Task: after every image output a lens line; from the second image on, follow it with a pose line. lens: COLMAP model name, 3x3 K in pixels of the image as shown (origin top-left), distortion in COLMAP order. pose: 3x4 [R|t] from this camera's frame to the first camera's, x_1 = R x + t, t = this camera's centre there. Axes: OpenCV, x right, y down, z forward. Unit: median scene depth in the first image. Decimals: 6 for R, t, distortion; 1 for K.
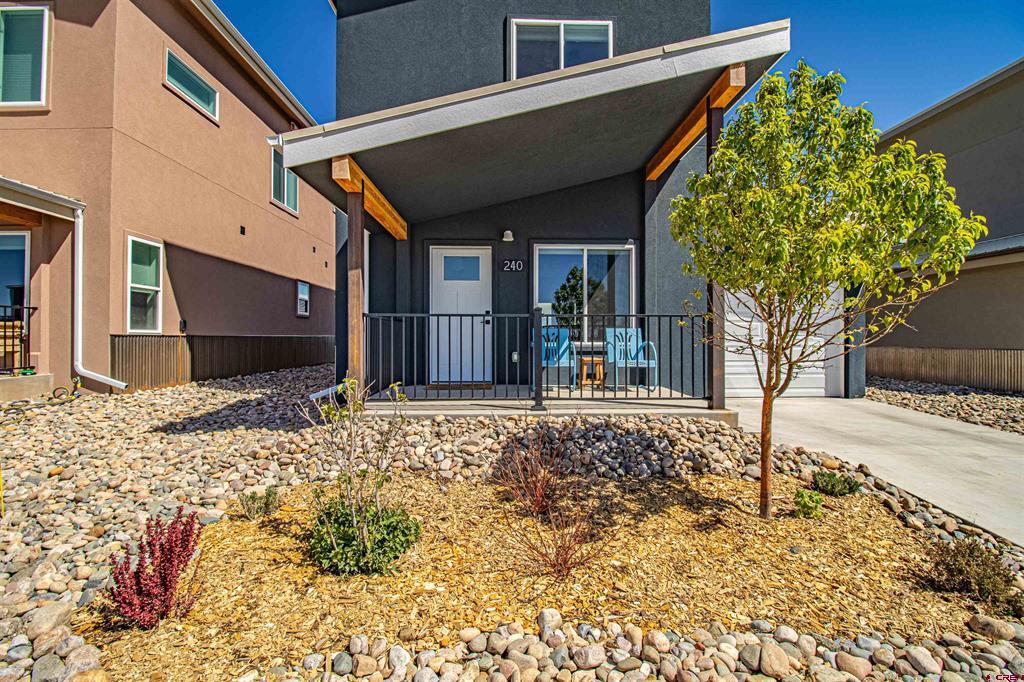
lens RADIAL K [[474.7, 0, 517.1], [0, 474.7, 333.8], [0, 0, 1]] dist [-0.001447, -0.010724]
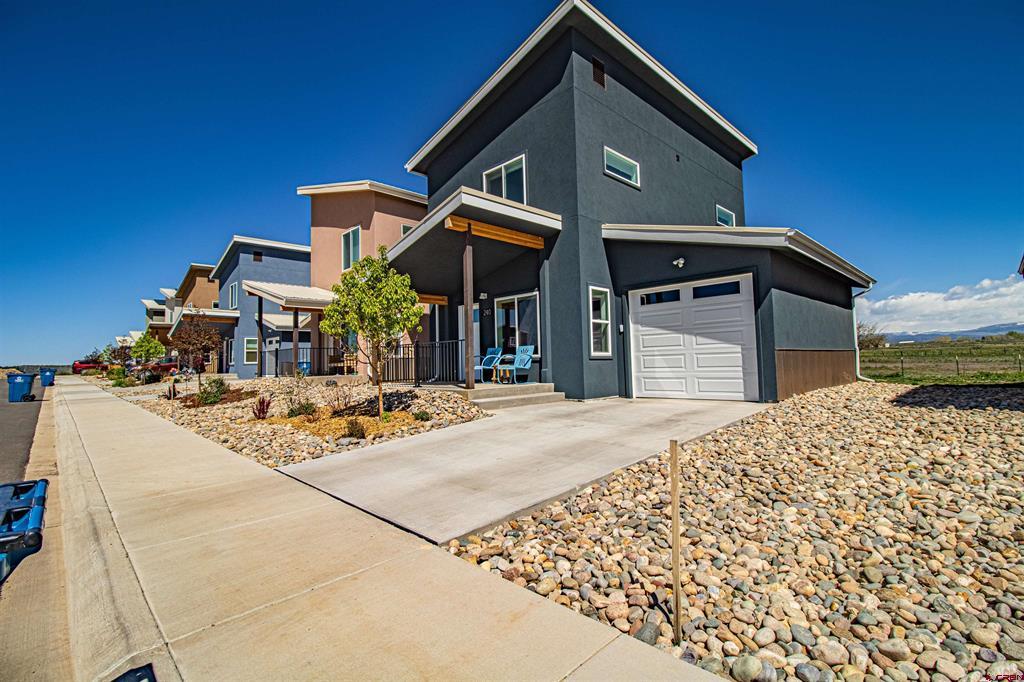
lens RADIAL K [[474.7, 0, 517.1], [0, 474.7, 333.8], [0, 0, 1]] dist [-0.001447, -0.010724]
pose [[0.682540, -0.062202, -0.728197, 1.331012], [0.029585, 0.997906, -0.057511, 0.037696], [0.730249, 0.017710, 0.682951, -0.102643]]
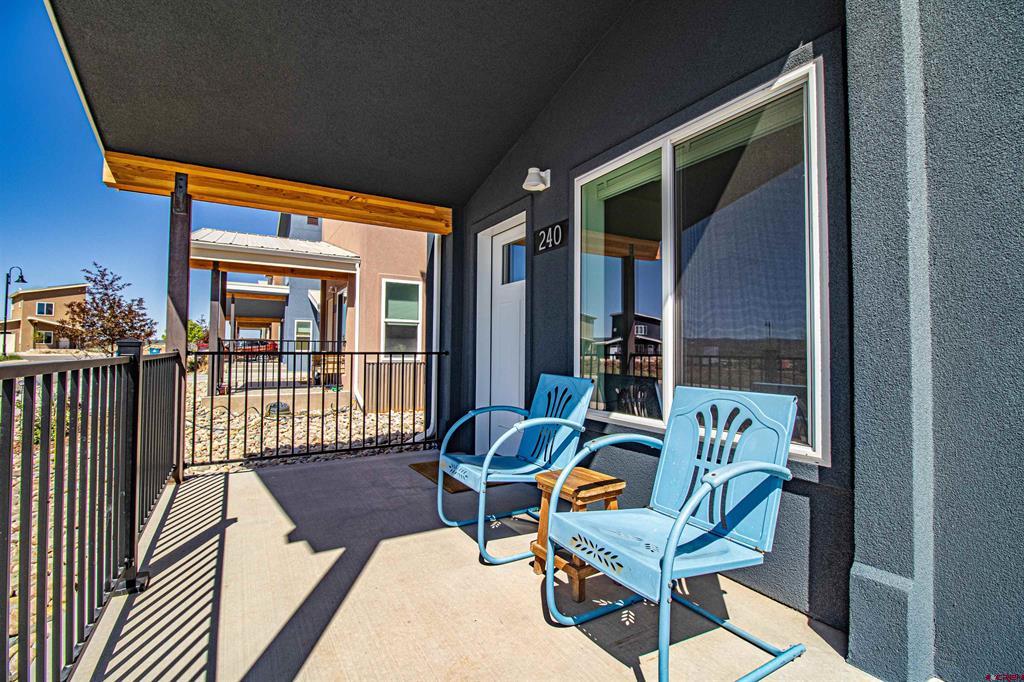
lens RADIAL K [[474.7, 0, 517.1], [0, 474.7, 333.8], [0, 0, 1]] dist [-0.001447, -0.010724]
pose [[0.473422, -0.026779, -0.880428, 0.393424], [0.000135, 0.999540, -0.030329, -0.034027], [0.880836, 0.014240, 0.473208, 0.751727]]
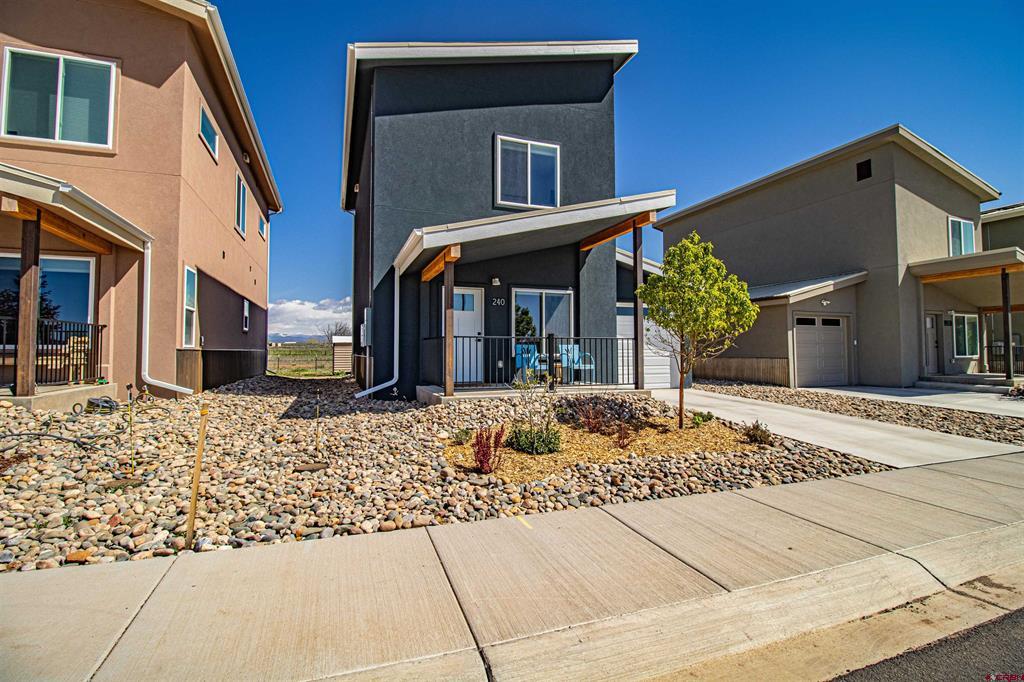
lens RADIAL K [[474.7, 0, 517.1], [0, 474.7, 333.8], [0, 0, 1]] dist [-0.001447, -0.010724]
pose [[0.943559, 0.010580, 0.331035, -0.441306], [-0.000444, 0.999529, -0.030681, 0.000136], [-0.331204, 0.028803, 0.943120, -0.403359]]
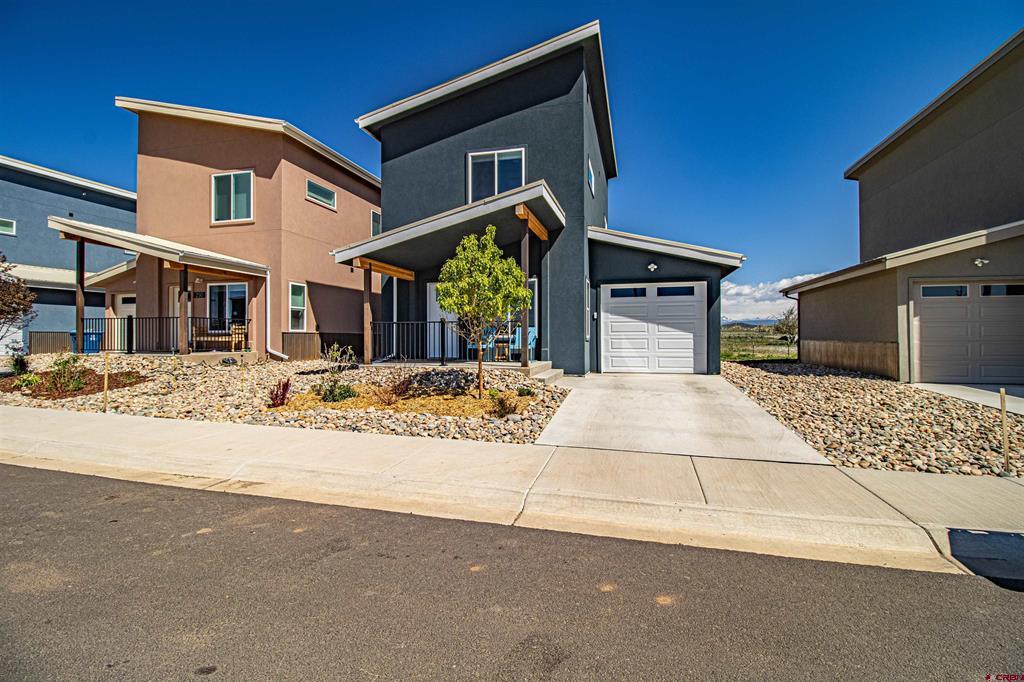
lens RADIAL K [[474.7, 0, 517.1], [0, 474.7, 333.8], [0, 0, 1]] dist [-0.001447, -0.010724]
pose [[0.961620, -0.003253, -0.274365, 0.652872], [0.003743, 0.999992, 0.001262, 0.009086], [0.274358, -0.002240, 0.961625, -0.665395]]
